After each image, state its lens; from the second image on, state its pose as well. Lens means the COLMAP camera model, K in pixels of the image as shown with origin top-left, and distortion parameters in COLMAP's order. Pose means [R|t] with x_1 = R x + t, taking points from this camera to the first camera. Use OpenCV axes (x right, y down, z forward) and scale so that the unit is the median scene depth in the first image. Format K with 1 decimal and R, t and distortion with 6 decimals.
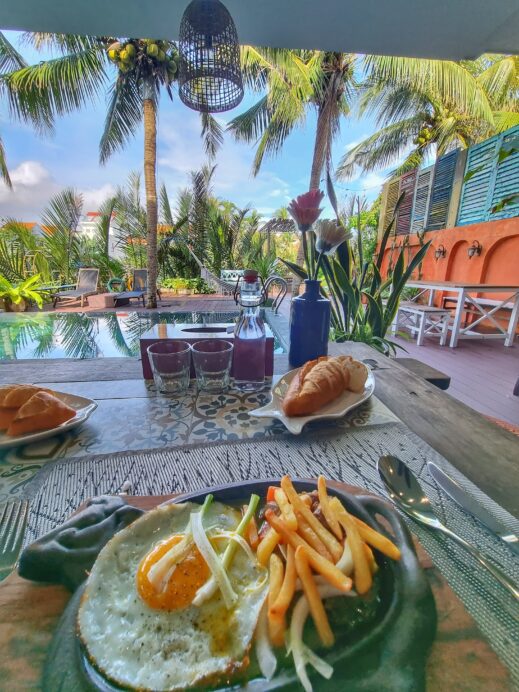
lens RADIAL K [[279.8, 0, 259.0], [0, 279.8, 344.5], [0, 0, 1]] dist [-0.003648, -0.000862]
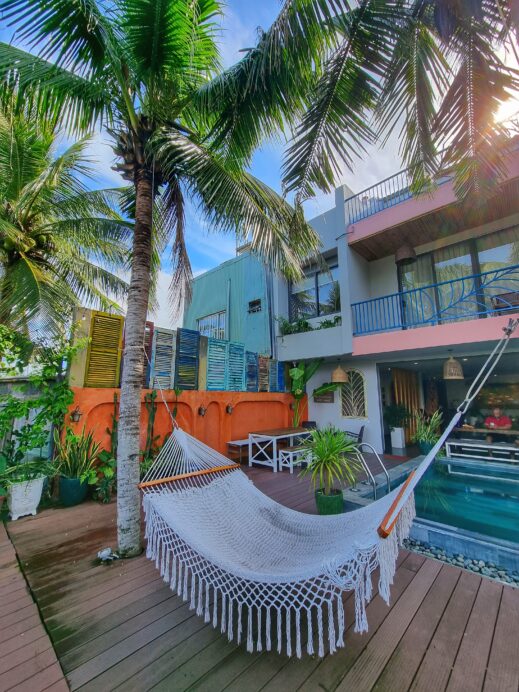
lens RADIAL K [[279.8, 0, 259.9], [0, 279.8, 345.2], [0, 0, 1]] dist [-0.003648, -0.000862]
pose [[-0.635865, 0.140138, 0.758971, -0.379769], [0.213341, 0.976976, -0.001653, -0.512434], [-0.741729, 0.160869, -0.651122, 1.448707]]
